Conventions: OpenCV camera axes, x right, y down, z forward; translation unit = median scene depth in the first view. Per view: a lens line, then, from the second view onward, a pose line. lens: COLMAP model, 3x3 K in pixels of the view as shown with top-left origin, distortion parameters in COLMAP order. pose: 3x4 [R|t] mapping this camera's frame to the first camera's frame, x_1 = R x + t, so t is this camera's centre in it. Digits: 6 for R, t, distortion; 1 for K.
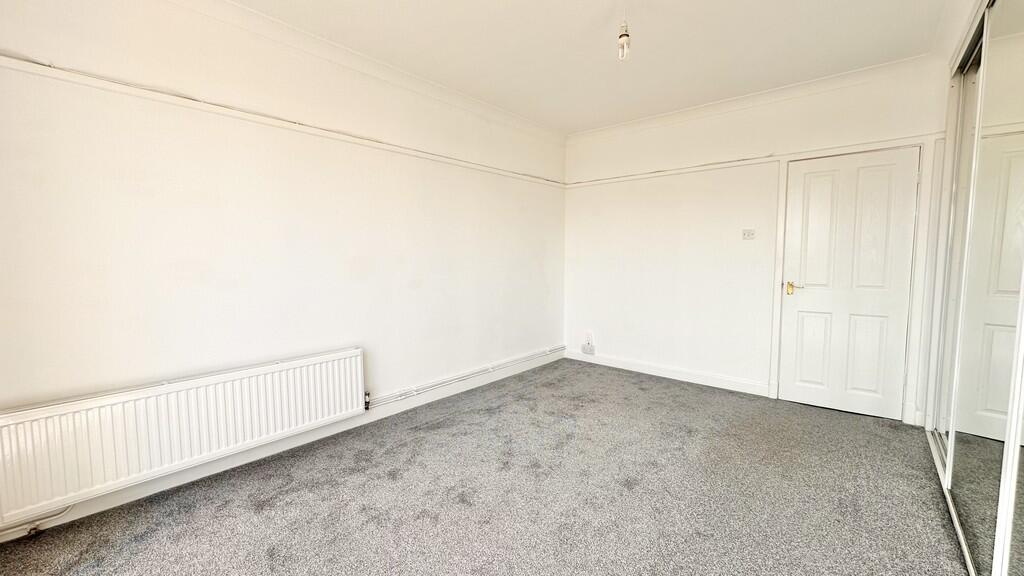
lens RADIAL K [[407.7, 0, 511.2], [0, 407.7, 289.4], [0, 0, 1]] dist [-0.002060, -0.000028]
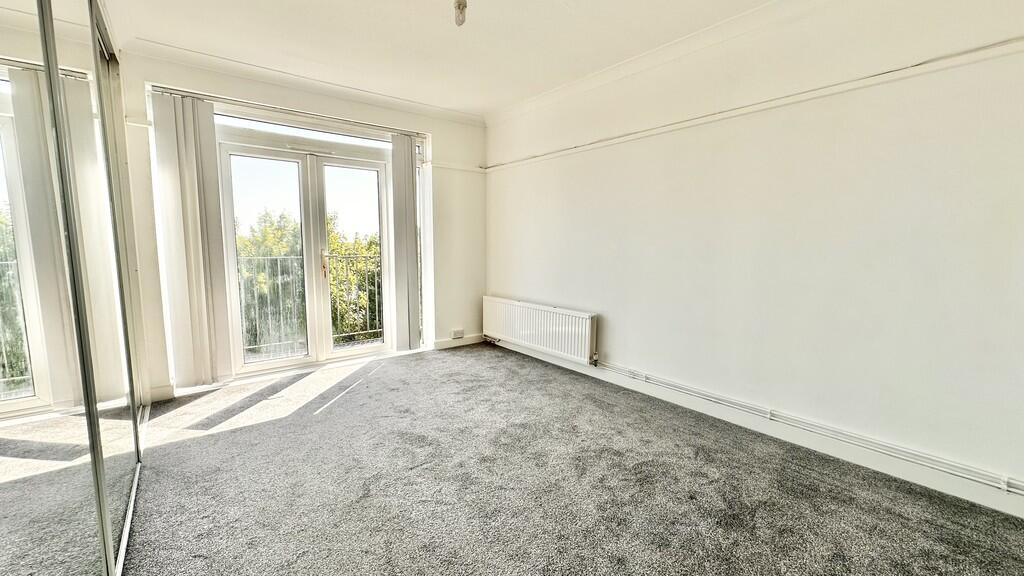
lens RADIAL K [[407.7, 0, 511.2], [0, 407.7, 289.4], [0, 0, 1]] dist [-0.002060, -0.000028]
pose [[-0.179577, 0.113650, -0.977157, 0.723884], [-0.080095, 0.988317, 0.129668, -0.058795], [0.980478, 0.101551, -0.168376, 0.789914]]
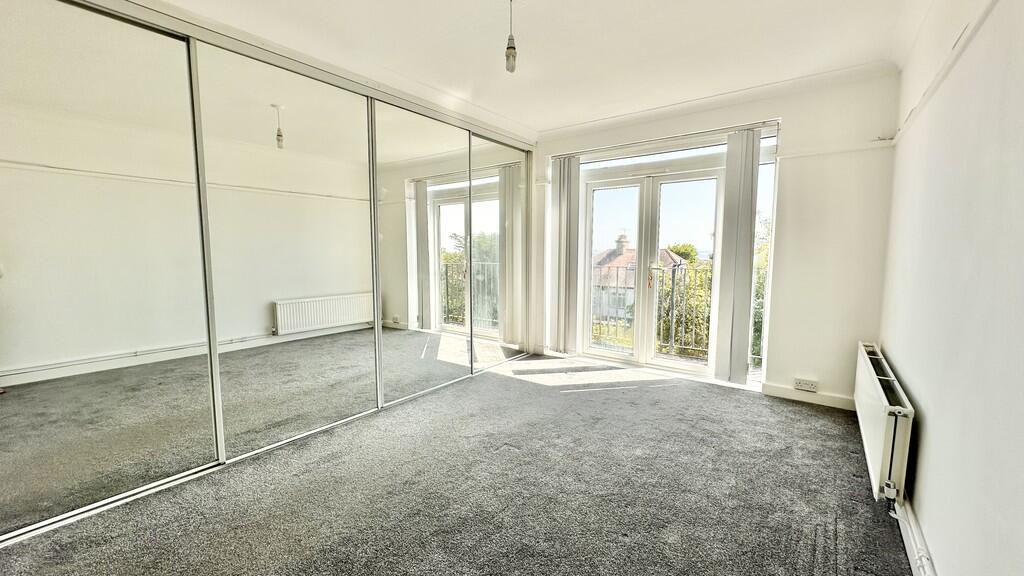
lens RADIAL K [[407.7, 0, 511.2], [0, 407.7, 289.4], [0, 0, 1]] dist [-0.002060, -0.000028]
pose [[-0.997469, 0.009562, -0.070458, 0.211618], [-0.002940, 0.984521, 0.175241, -0.112928], [0.071043, 0.175004, -0.982001, 1.264403]]
